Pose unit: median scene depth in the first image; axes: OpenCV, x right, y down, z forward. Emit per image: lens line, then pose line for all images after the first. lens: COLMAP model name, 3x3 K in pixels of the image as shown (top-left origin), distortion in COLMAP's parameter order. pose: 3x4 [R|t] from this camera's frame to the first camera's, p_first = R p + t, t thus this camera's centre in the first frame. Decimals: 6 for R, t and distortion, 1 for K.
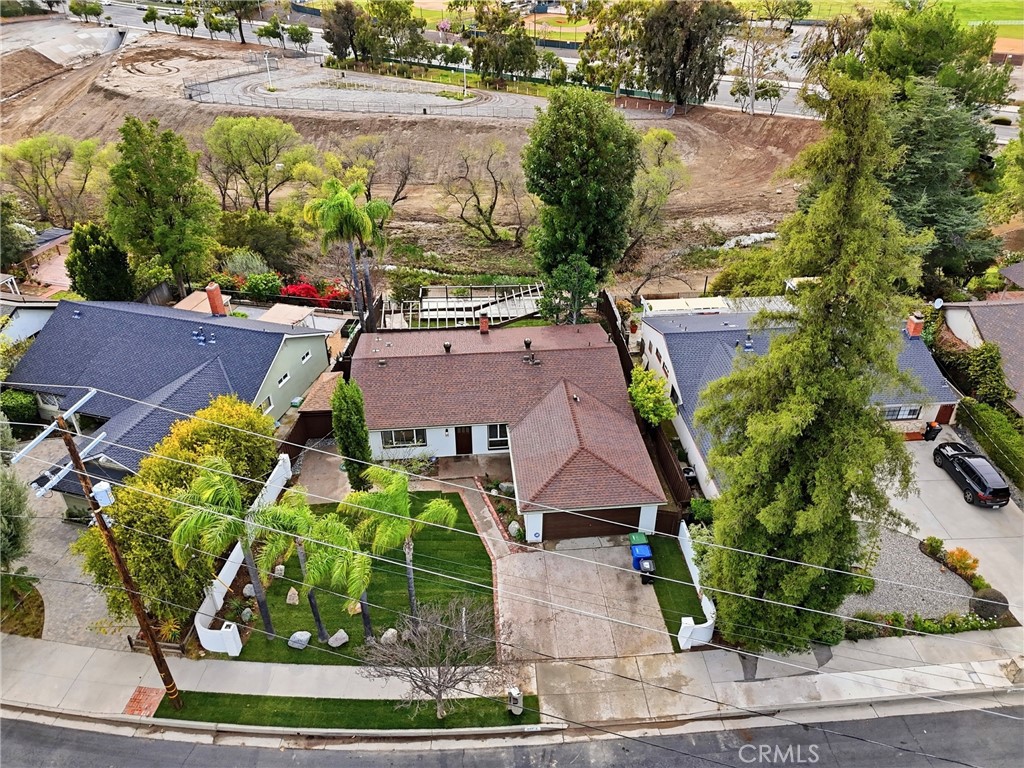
lens RADIAL K [[754.4, 0, 516.4], [0, 754.4, 382.5], [0, 0, 1]] dist [0.064552, -0.054599]
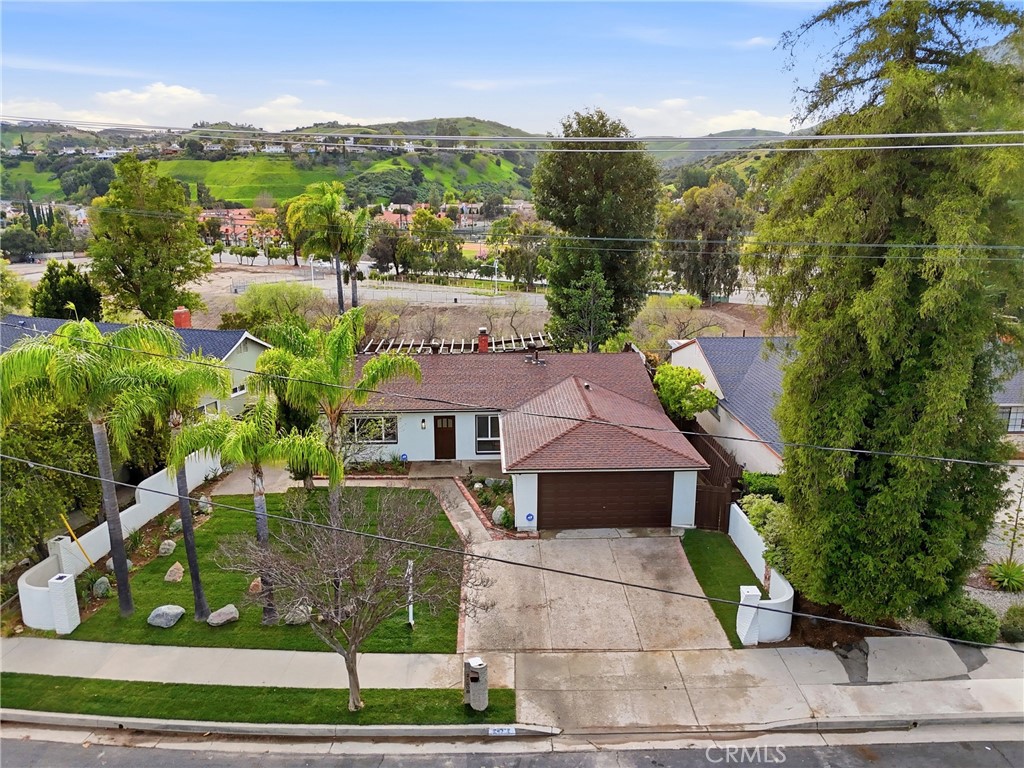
lens RADIAL K [[754.4, 0, 516.4], [0, 754.4, 382.5], [0, 0, 1]] dist [0.064552, -0.054599]
pose [[0.998794, 0.011006, -0.047853, 0.054158], [-0.026148, 0.944095, -0.328636, 0.362303], [0.041560, 0.329491, 0.943244, 0.314972]]
